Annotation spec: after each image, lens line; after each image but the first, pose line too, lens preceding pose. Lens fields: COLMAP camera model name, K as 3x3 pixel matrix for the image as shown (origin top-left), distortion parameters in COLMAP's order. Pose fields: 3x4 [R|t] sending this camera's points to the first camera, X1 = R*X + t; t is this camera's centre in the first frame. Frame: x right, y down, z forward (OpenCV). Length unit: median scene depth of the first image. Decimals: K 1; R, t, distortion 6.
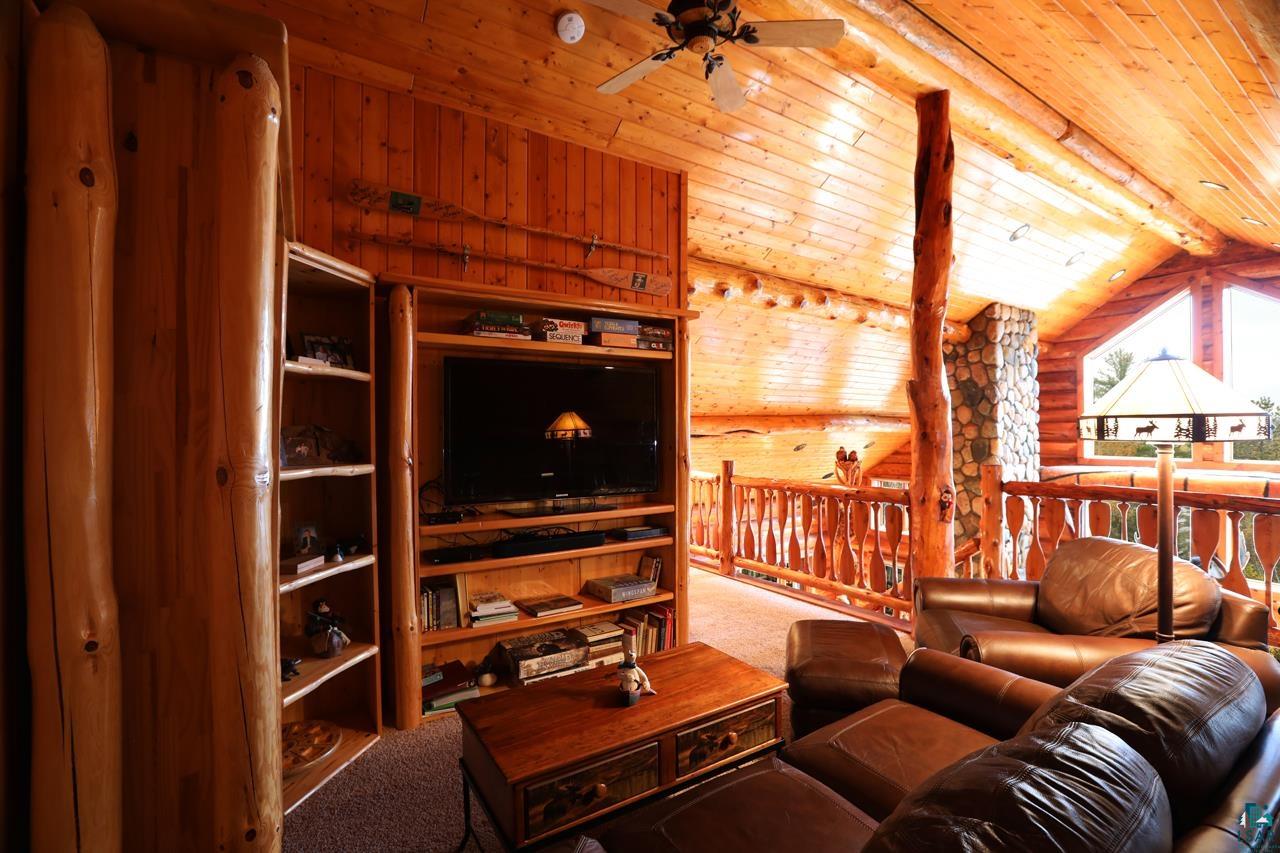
lens RADIAL K [[582.9, 0, 640.3], [0, 582.9, 428.4], [0, 0, 1]] dist [-0.027583, 0.000668]
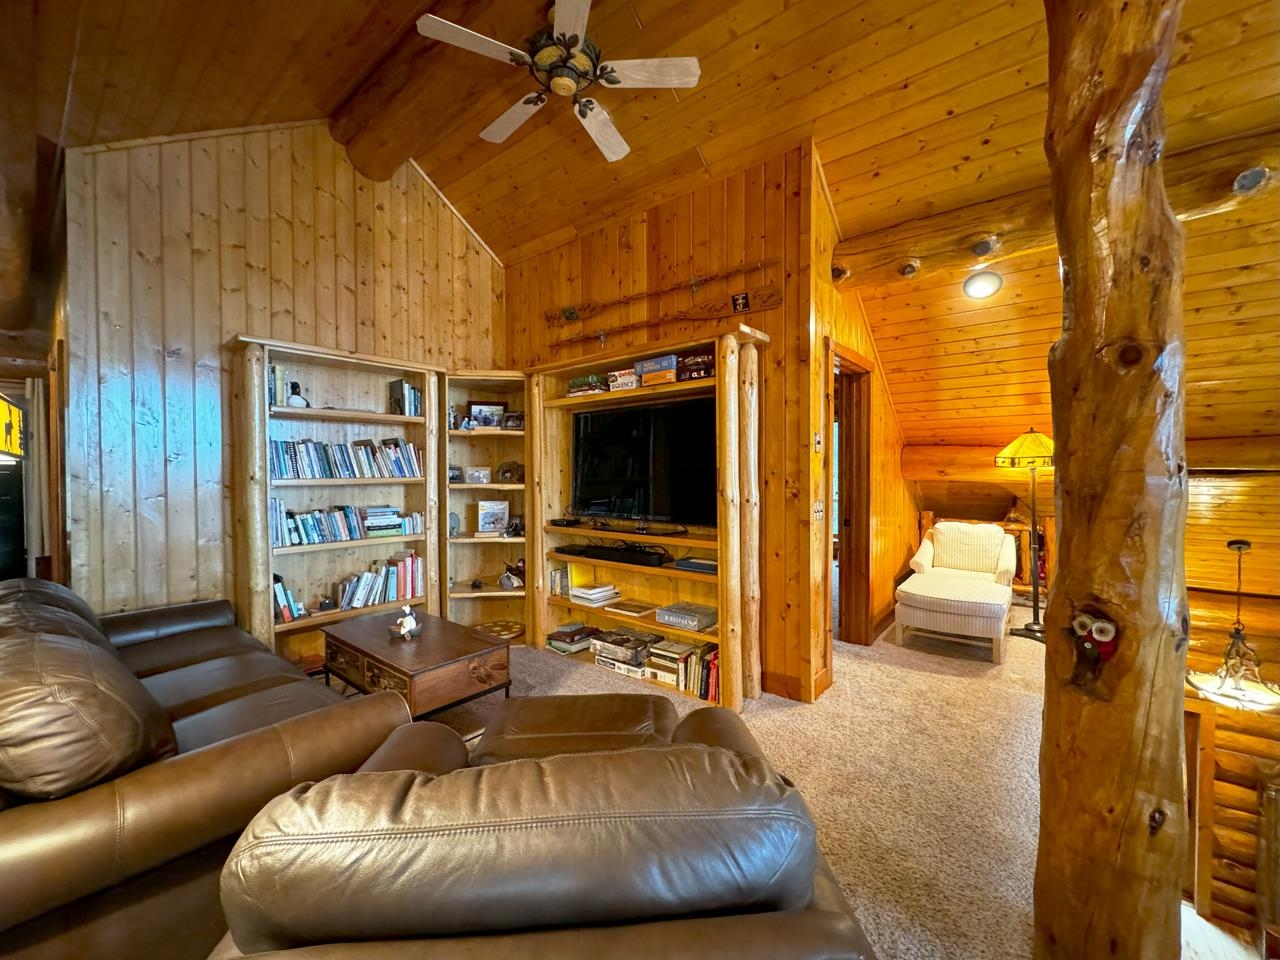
lens RADIAL K [[507.9, 0, 642.8], [0, 507.9, 477.0], [0, 0, 1]] dist [-0.005179, 0.001682]
pose [[0.313913, 0.020713, -0.949226, 0.851553], [0.009570, 0.999642, 0.024978, 0.005260], [0.949403, -0.016925, 0.313603, 0.696883]]
